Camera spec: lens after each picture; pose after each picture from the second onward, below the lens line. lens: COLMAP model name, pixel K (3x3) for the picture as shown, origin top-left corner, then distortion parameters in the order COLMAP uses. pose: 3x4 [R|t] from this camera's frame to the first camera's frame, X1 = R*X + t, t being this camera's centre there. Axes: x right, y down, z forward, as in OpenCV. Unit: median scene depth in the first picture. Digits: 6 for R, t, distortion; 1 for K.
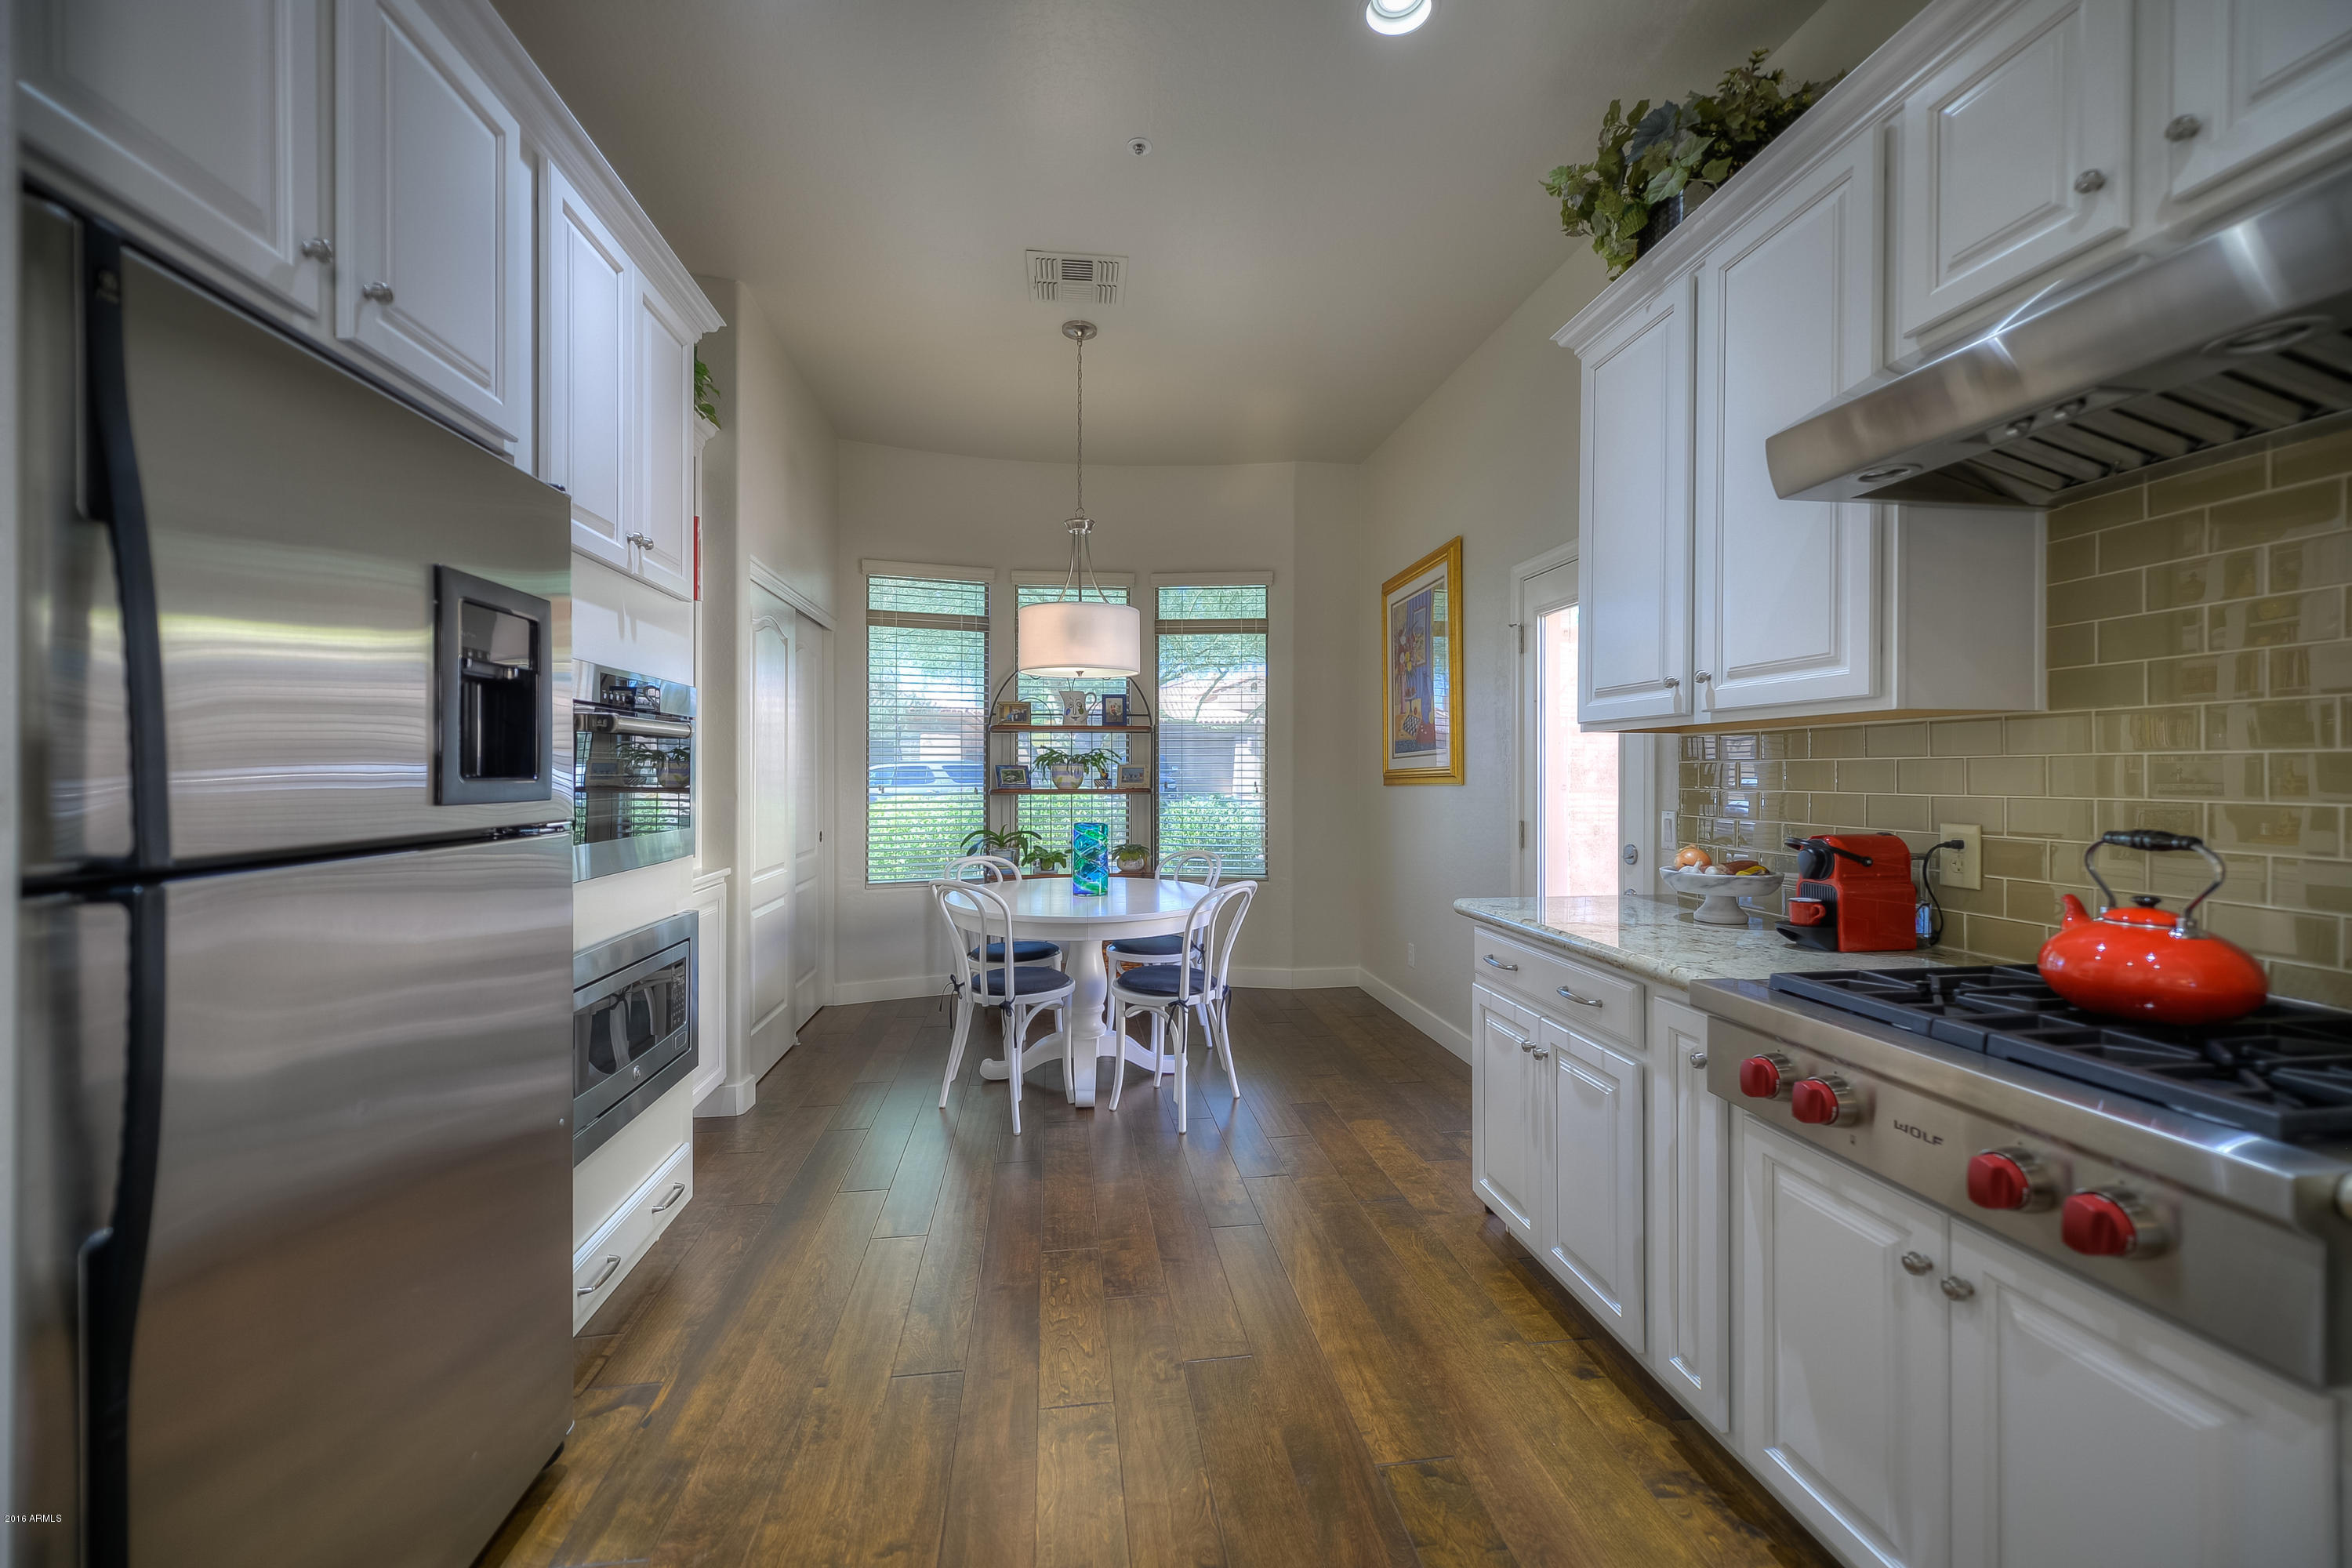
lens RADIAL K [[961.7, 0, 1168.3], [0, 961.7, 783.5], [0, 0, 1]] dist [-0.011008, 0.000970]
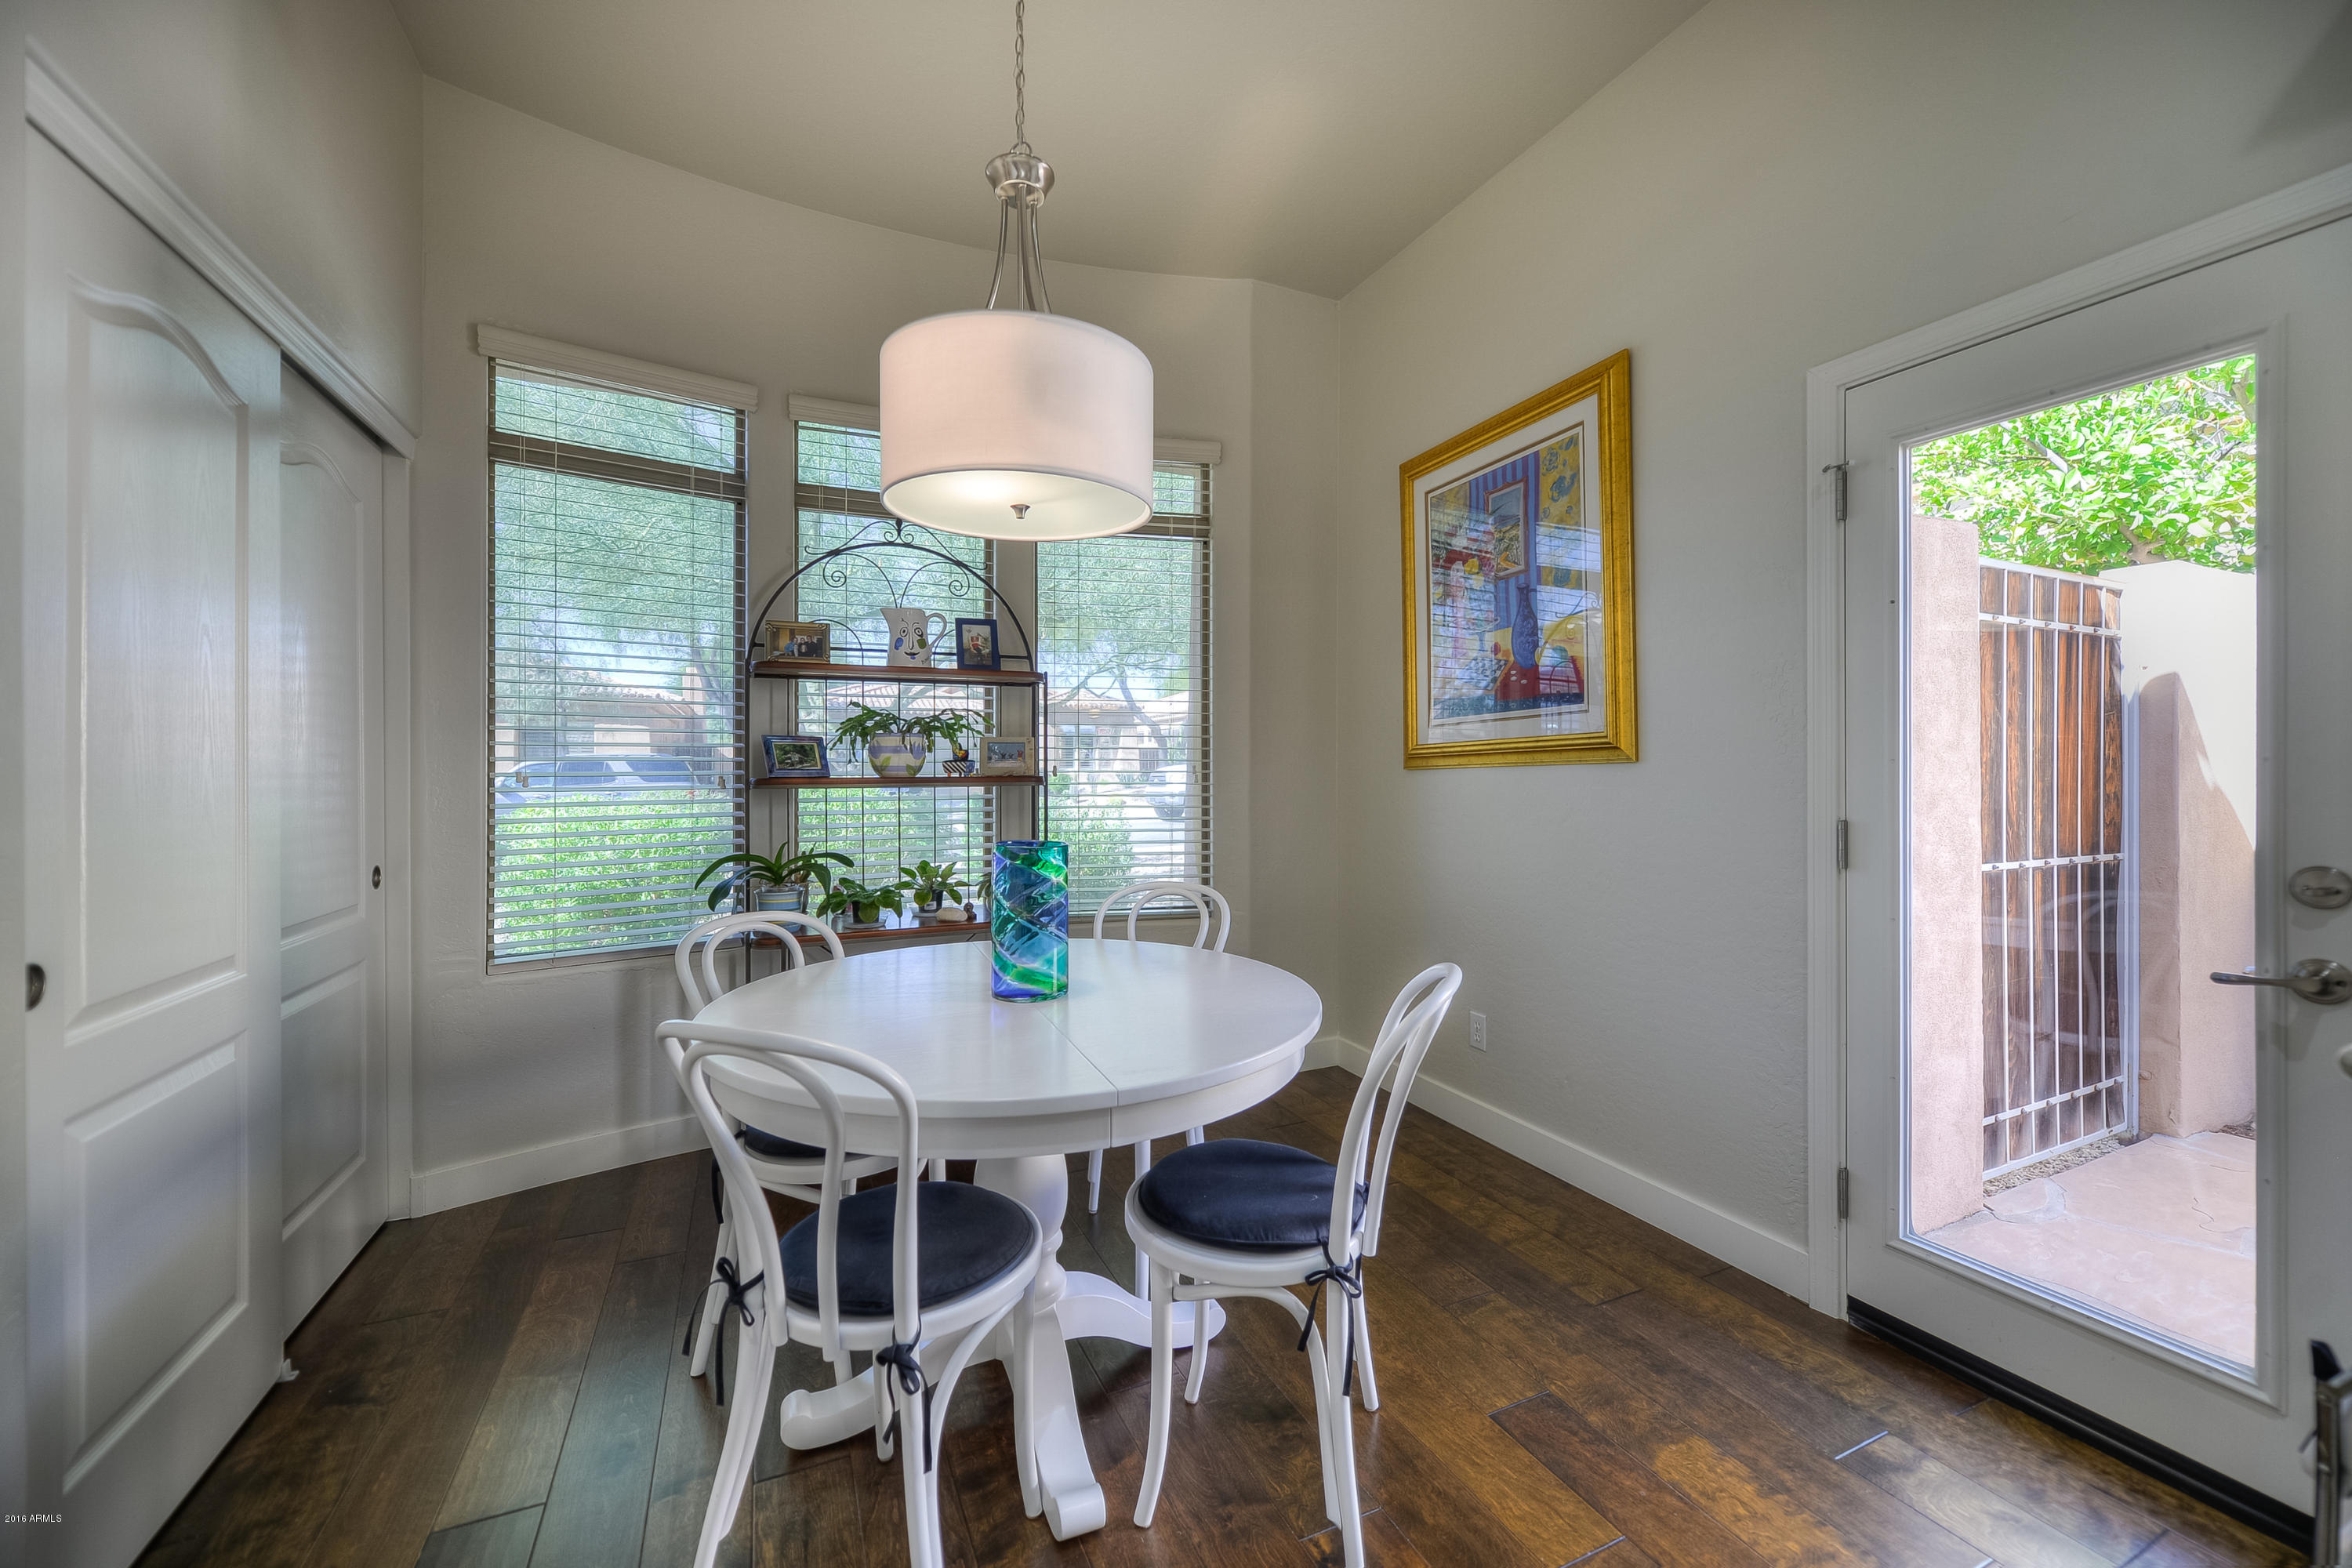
lens RADIAL K [[961.7, 0, 1194.6], [0, 961.7, 771.4], [0, 0, 1]] dist [-0.011008, 0.000970]
pose [[0.952888, -0.003905, 0.303296, -0.109270], [0.007805, 0.999902, -0.011647, 0.009869], [-0.303221, 0.013465, 0.952825, 0.396374]]
